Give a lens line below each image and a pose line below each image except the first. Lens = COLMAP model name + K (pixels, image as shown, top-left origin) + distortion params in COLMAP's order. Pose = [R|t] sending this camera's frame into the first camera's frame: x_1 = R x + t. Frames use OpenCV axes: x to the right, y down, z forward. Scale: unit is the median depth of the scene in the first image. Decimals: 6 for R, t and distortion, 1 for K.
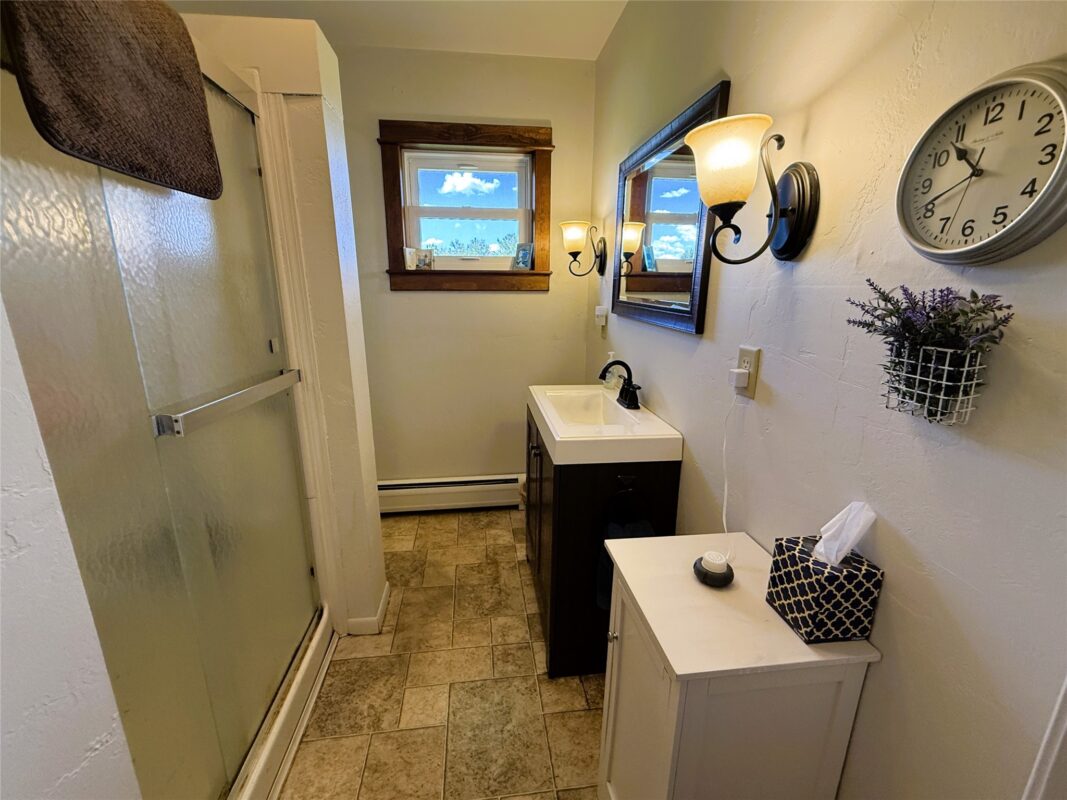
lens RADIAL K [[429.2, 0, 530.3], [0, 429.2, 399.6], [0, 0, 1]] dist [-0.001052, 0.000271]
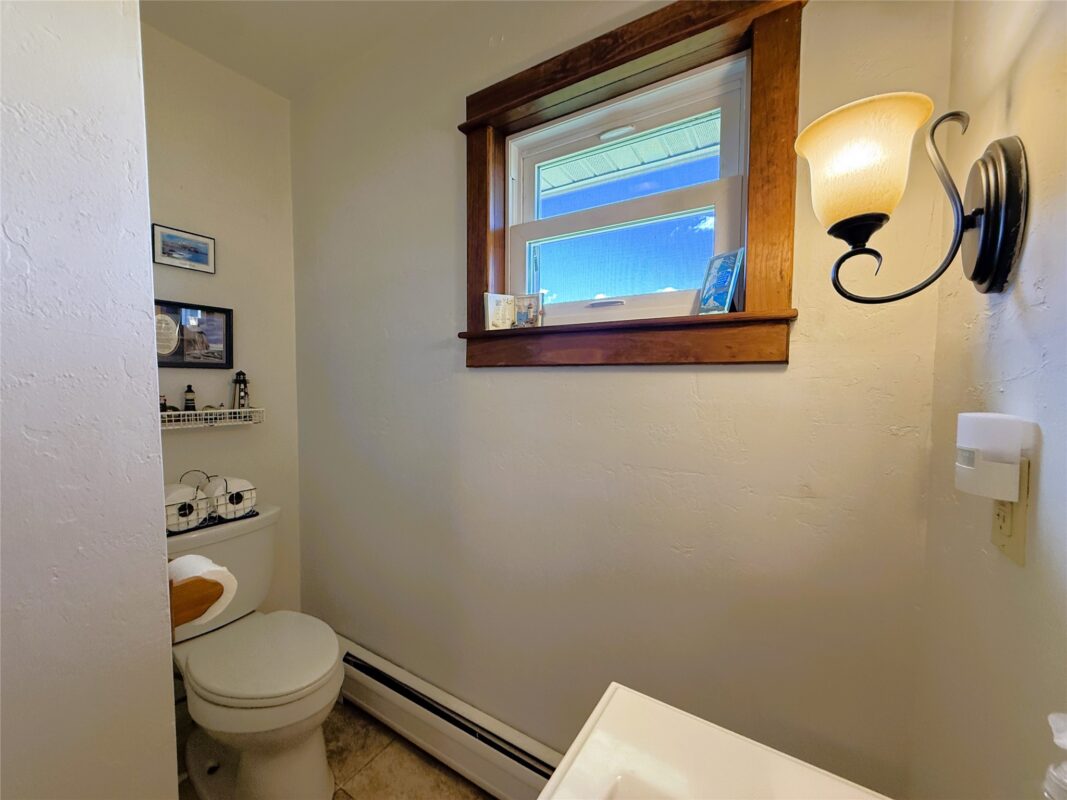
lens RADIAL K [[429.2, 0, 530.3], [0, 429.2, 399.6], [0, 0, 1]] dist [-0.001052, 0.000271]
pose [[0.776258, 0.033455, -0.629528, 0.108617], [-0.162828, 0.975347, -0.148948, -0.139530], [0.609025, 0.218127, 0.762568, 0.622038]]
